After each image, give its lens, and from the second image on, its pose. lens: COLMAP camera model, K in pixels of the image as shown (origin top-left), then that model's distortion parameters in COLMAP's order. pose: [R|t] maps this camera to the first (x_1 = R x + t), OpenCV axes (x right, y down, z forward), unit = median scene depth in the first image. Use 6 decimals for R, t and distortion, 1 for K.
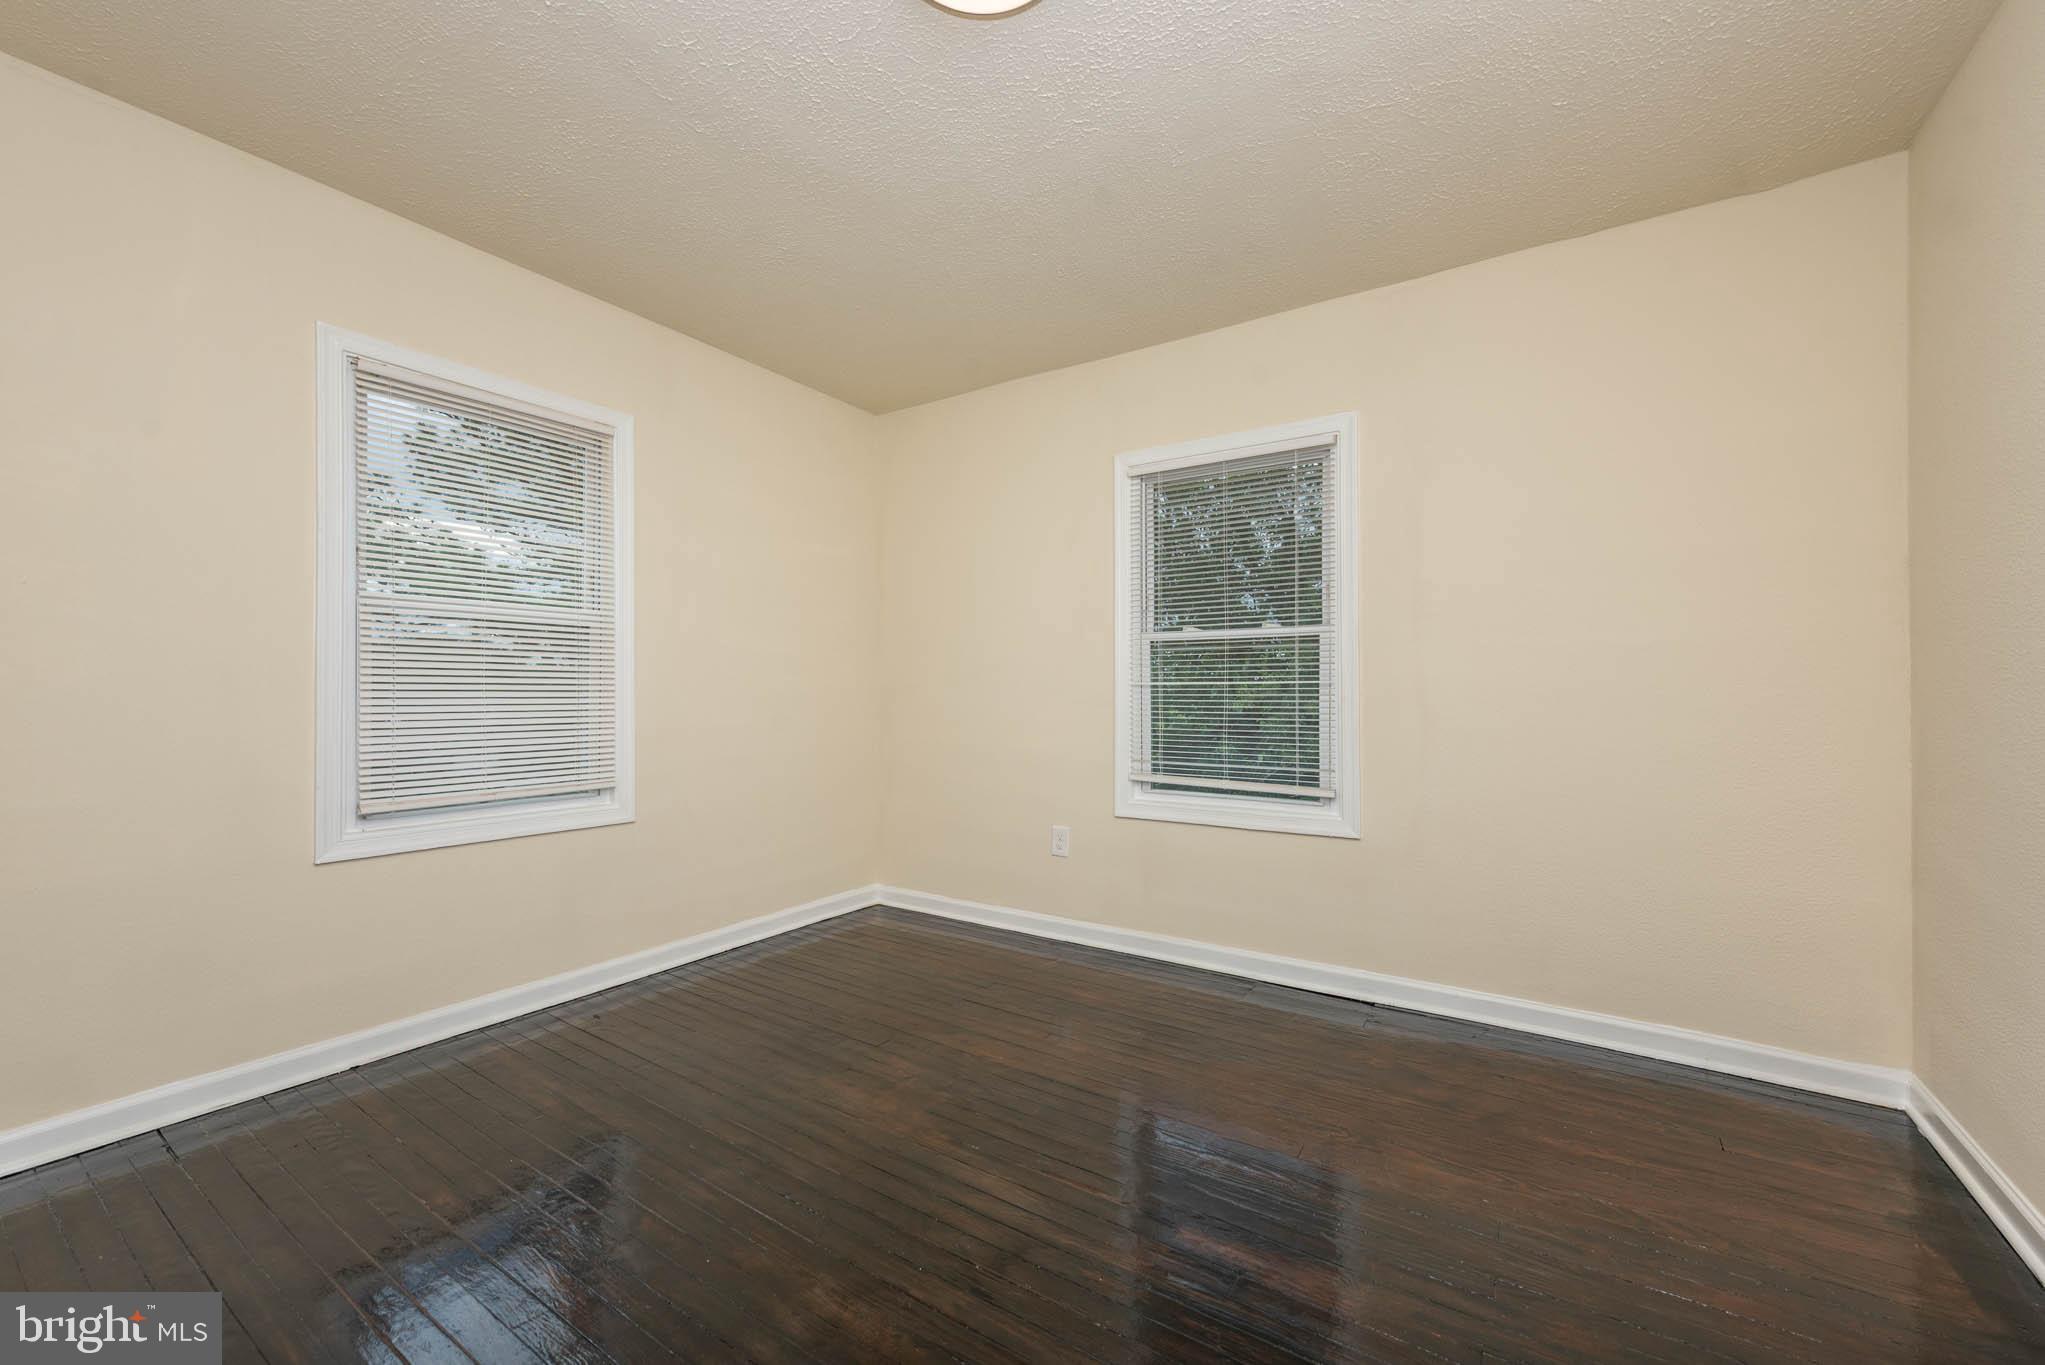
lens RADIAL K [[815.5, 0, 1022.6], [0, 815.5, 690.4], [0, 0, 1]] dist [0.001652, -0.001532]
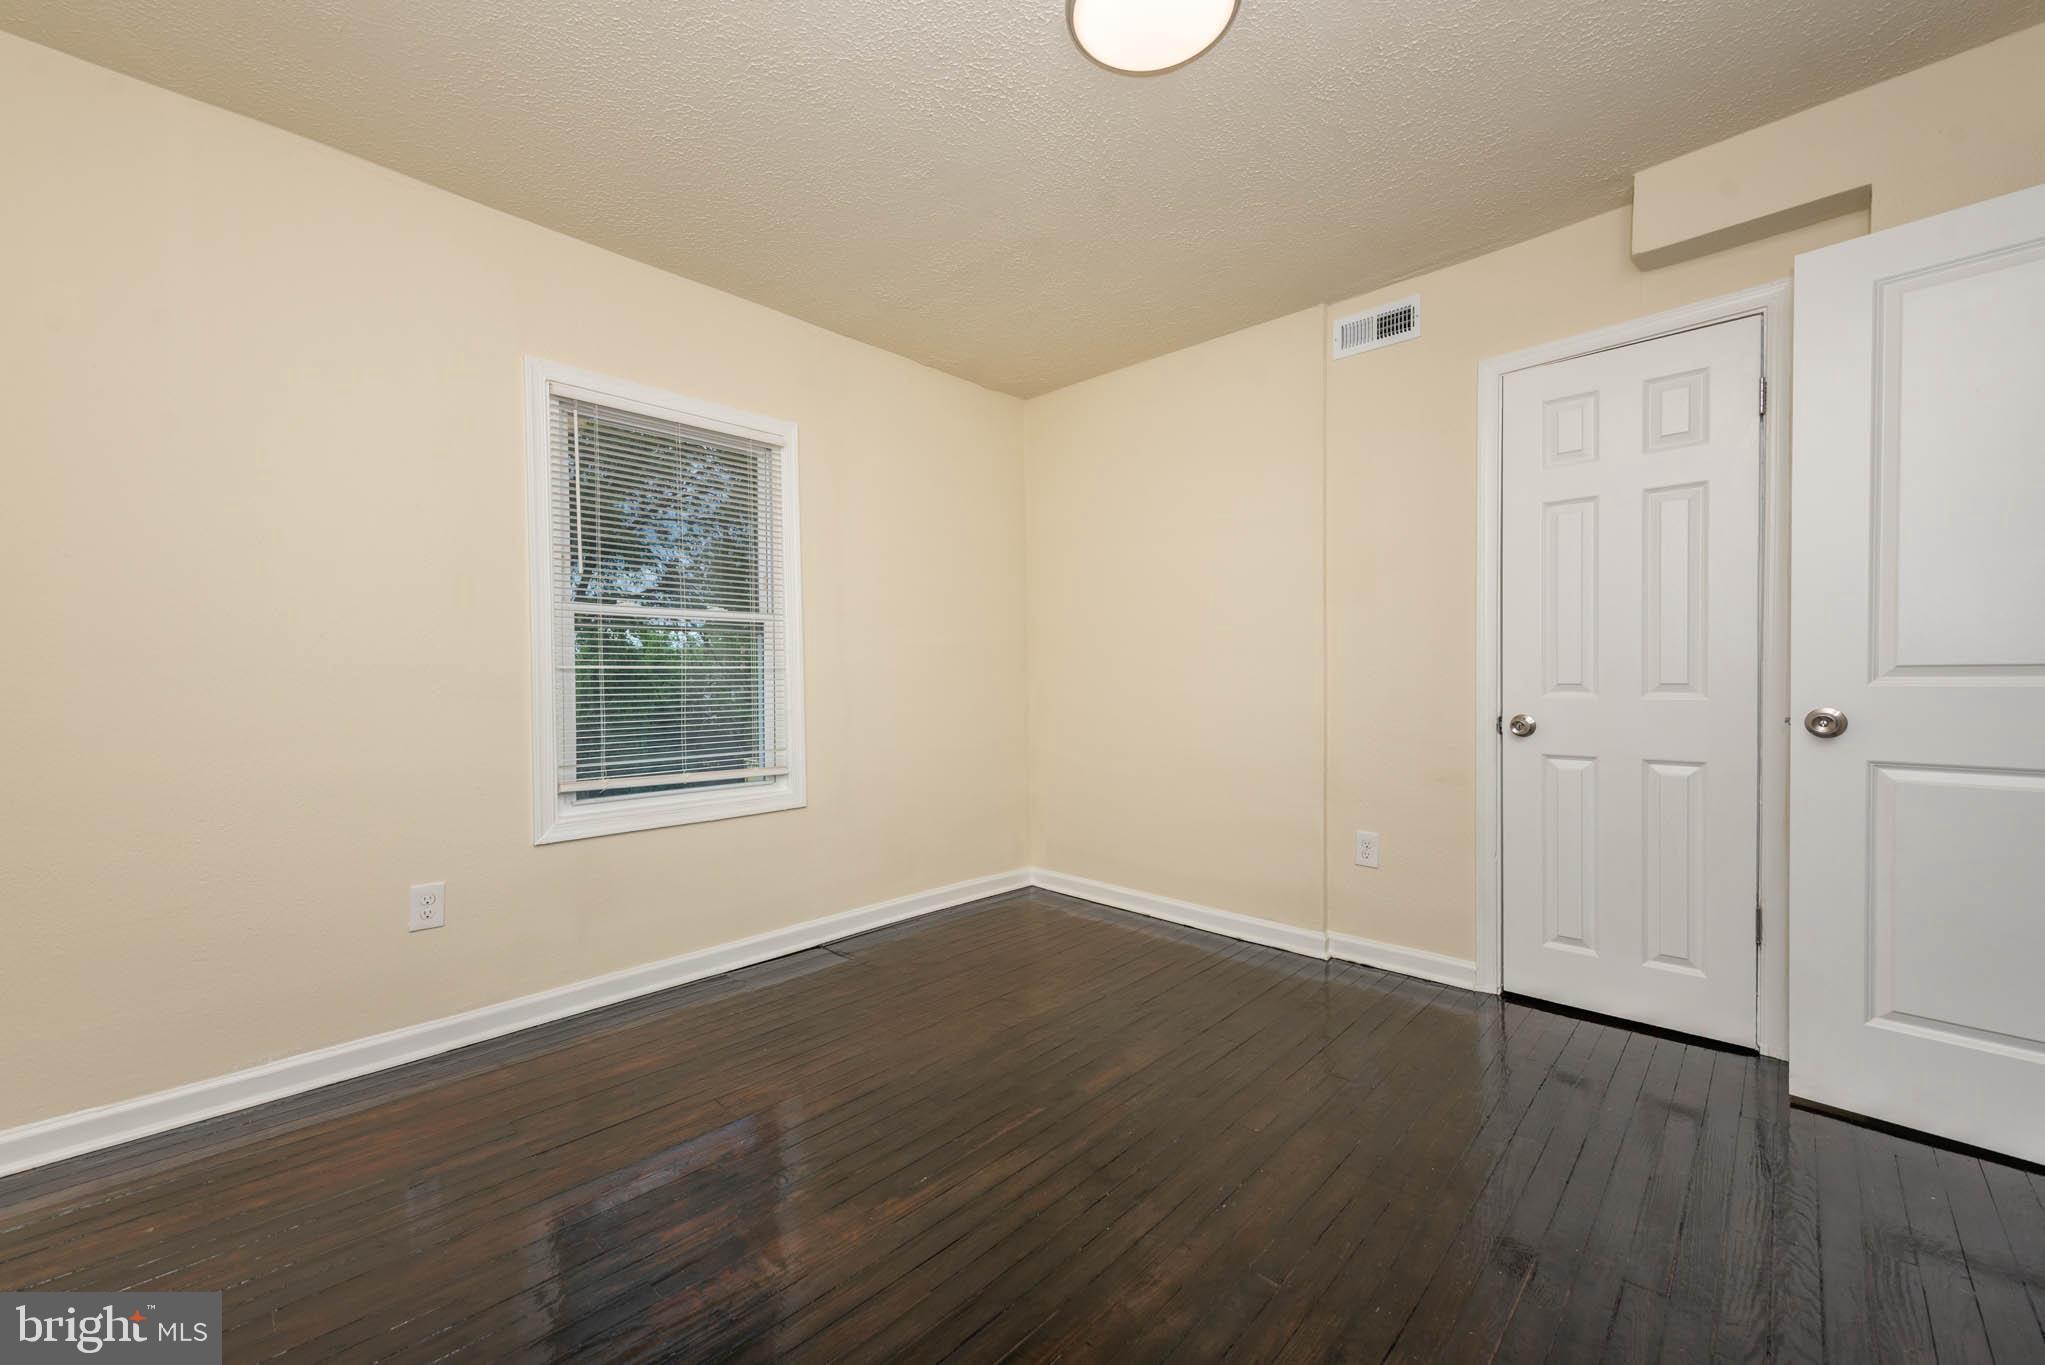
lens RADIAL K [[815.5, 0, 1017.1], [0, 815.5, 691.0], [0, 0, 1]] dist [0.001652, -0.001532]
pose [[0.162815, -0.022528, 0.986399, -0.624827], [0.001883, 0.999745, 0.022522, -0.002646], [-0.986655, -0.001810, 0.162816, 0.507336]]
